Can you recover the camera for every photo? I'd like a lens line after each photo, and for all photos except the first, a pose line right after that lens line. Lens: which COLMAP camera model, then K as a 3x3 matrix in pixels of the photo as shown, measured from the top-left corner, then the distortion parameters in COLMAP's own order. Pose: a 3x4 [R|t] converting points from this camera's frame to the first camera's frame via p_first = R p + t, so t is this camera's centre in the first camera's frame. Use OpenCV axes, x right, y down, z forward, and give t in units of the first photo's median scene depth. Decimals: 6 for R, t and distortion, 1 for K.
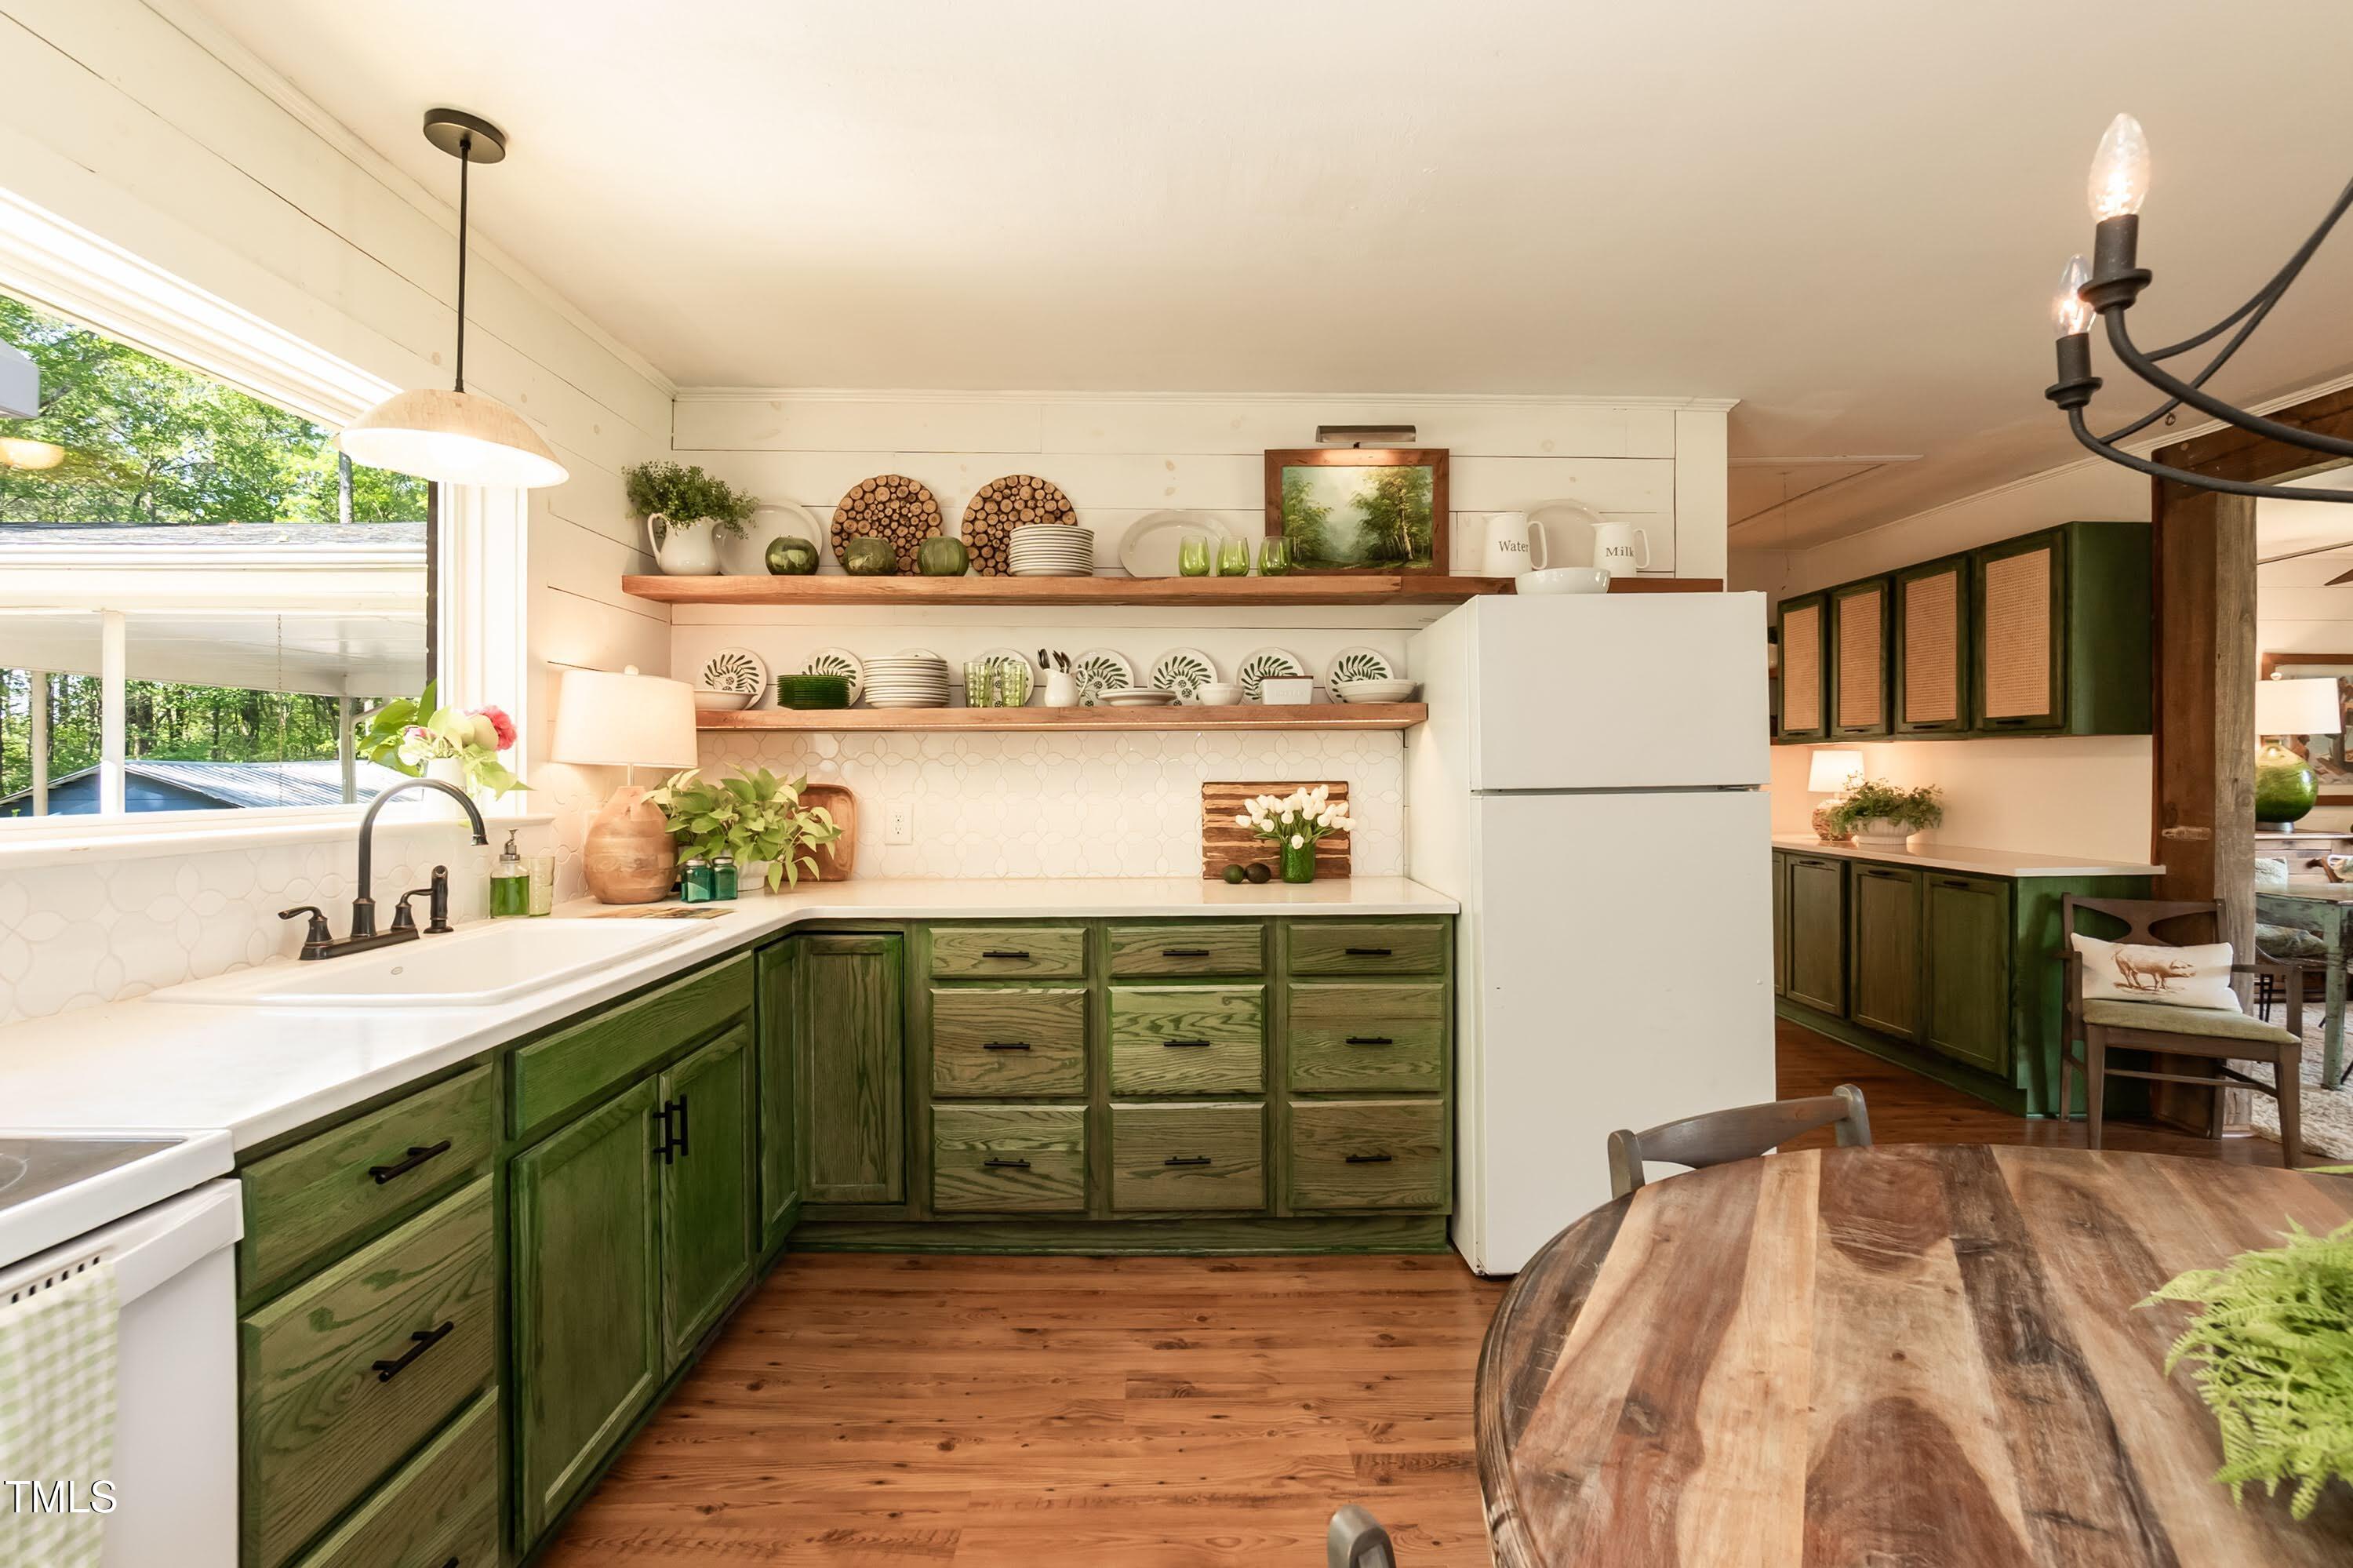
lens RADIAL K [[1083.7, 0, 1170.6], [0, 1083.7, 784.1], [0, 0, 1]] dist [-0.028110, 0.004260]
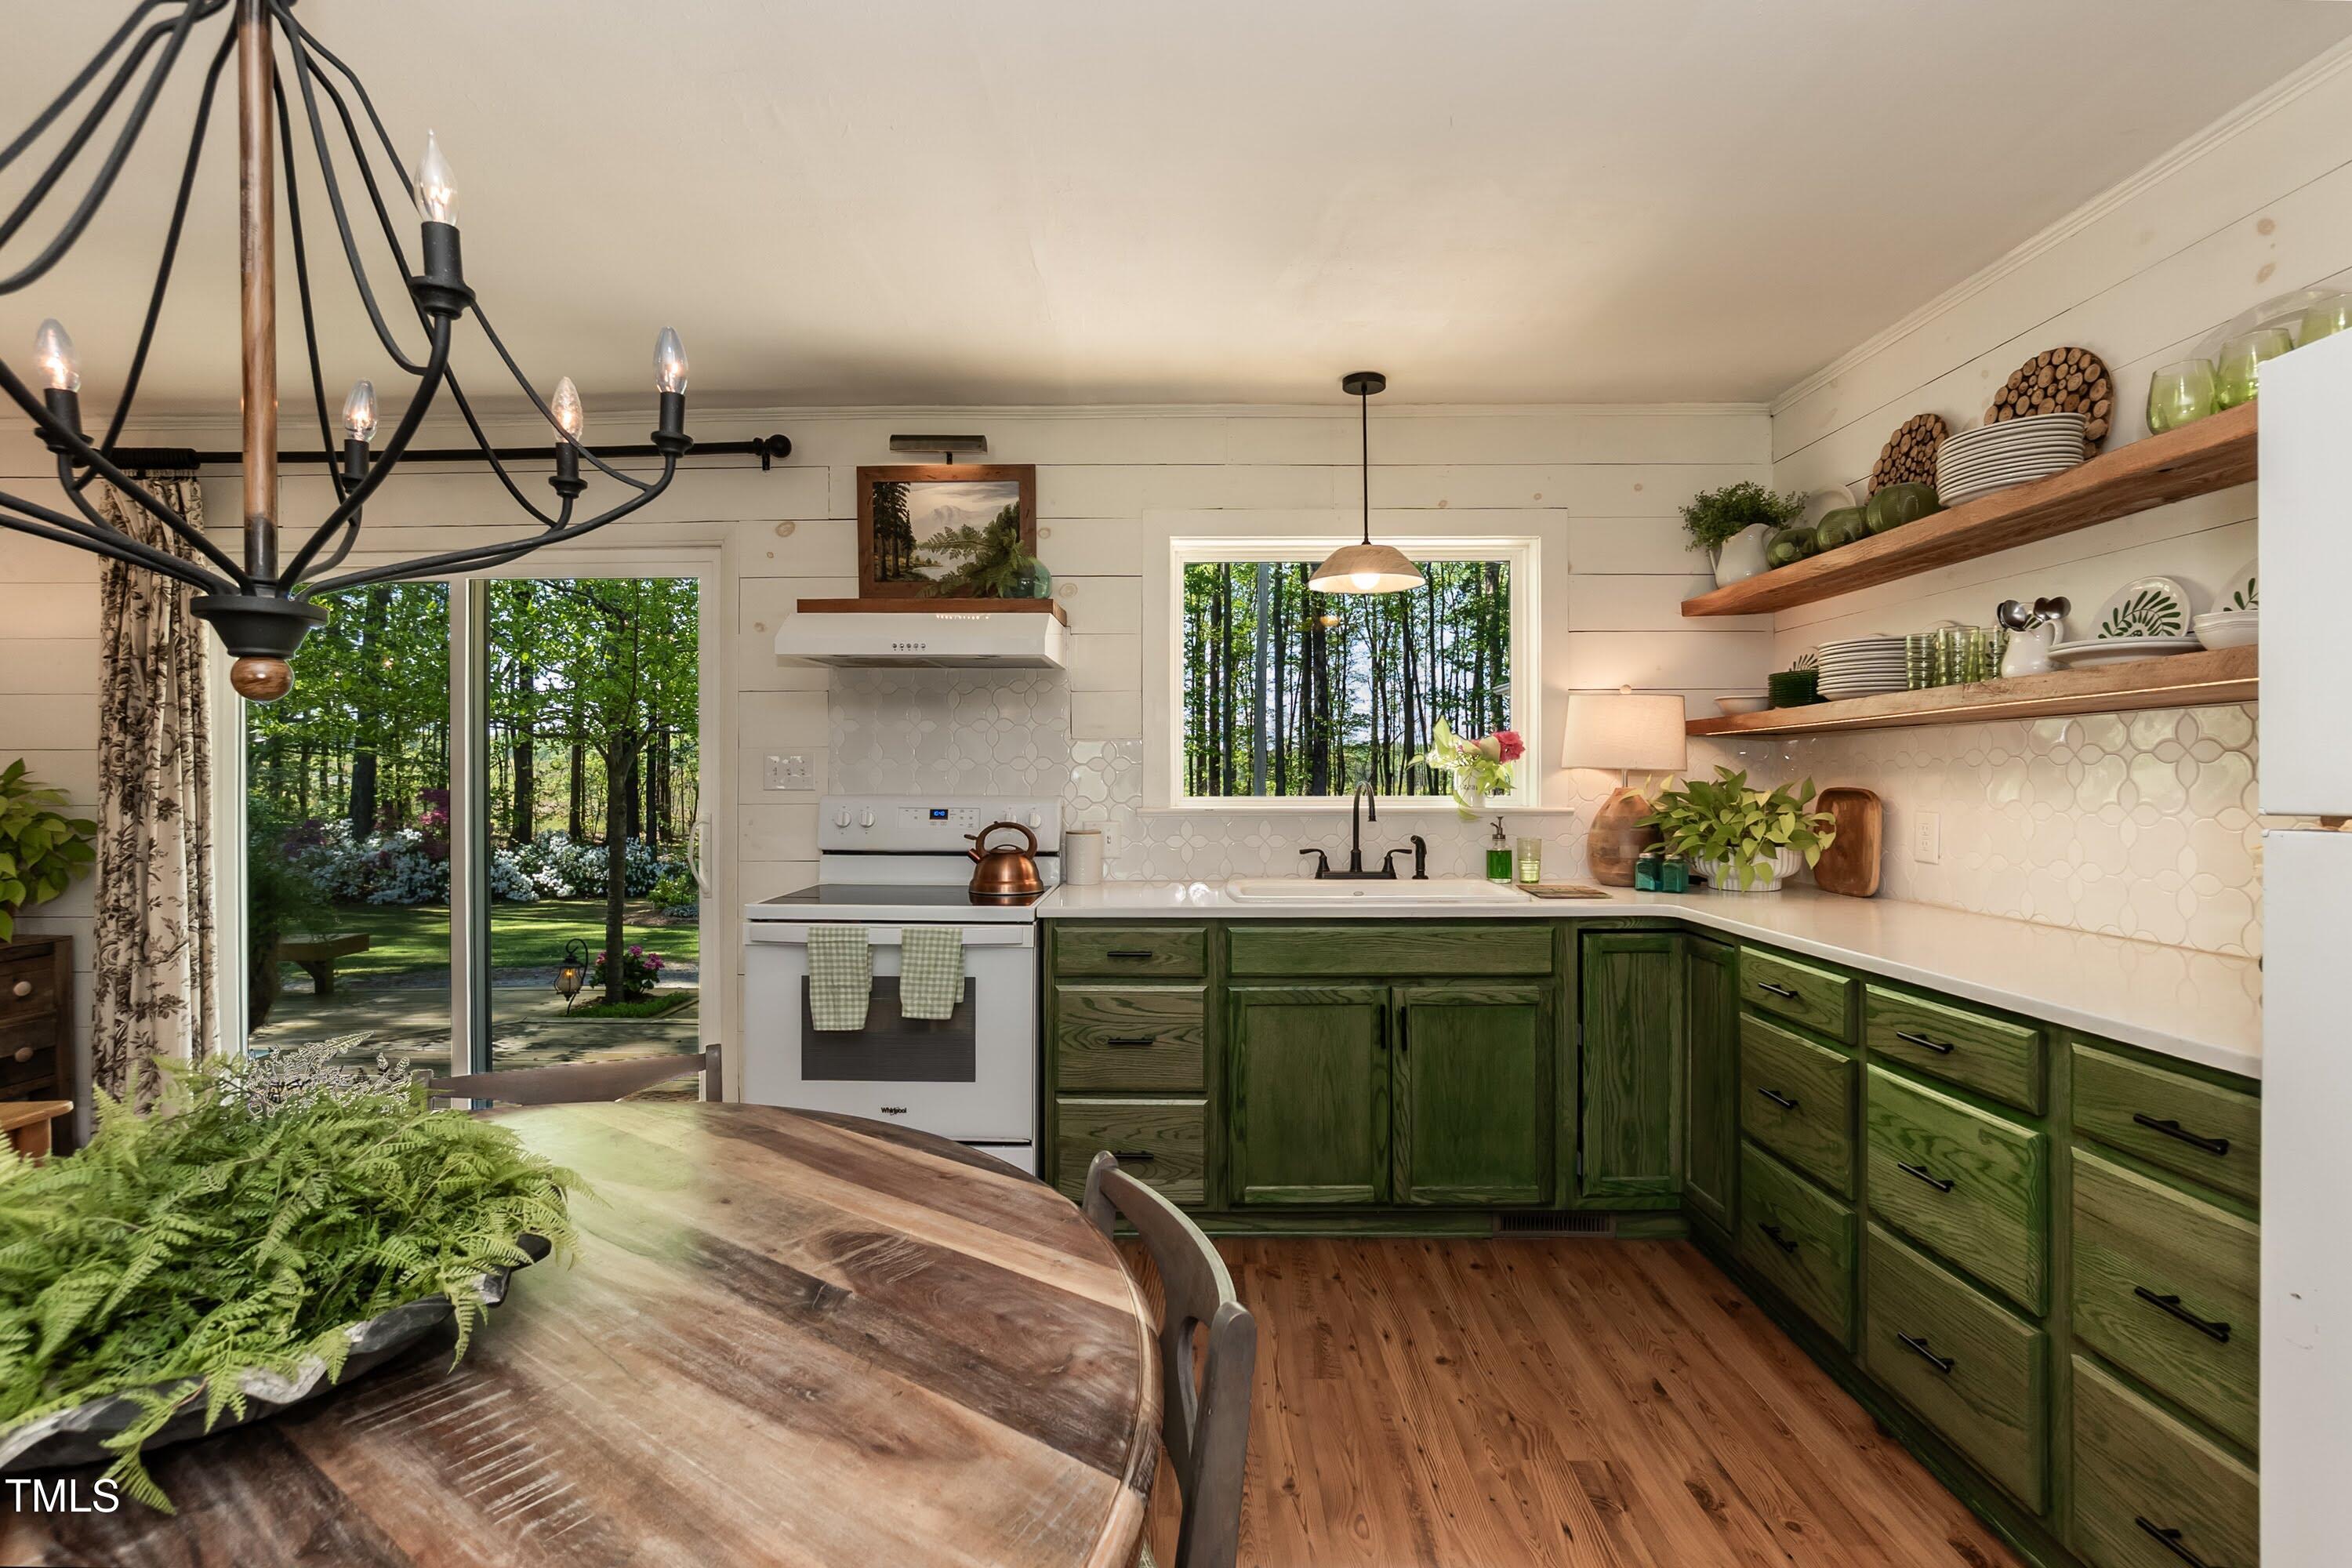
lens RADIAL K [[1050.6, 0, 1160.8], [0, 1050.6, 784.0], [0, 0, 1]] dist [-0.026437, 0.008187]
pose [[-0.050497, 0.007860, -0.998693, 0.680091], [-0.007753, 0.999936, 0.008262, -0.006827], [0.998694, 0.008161, -0.050432, 0.552675]]
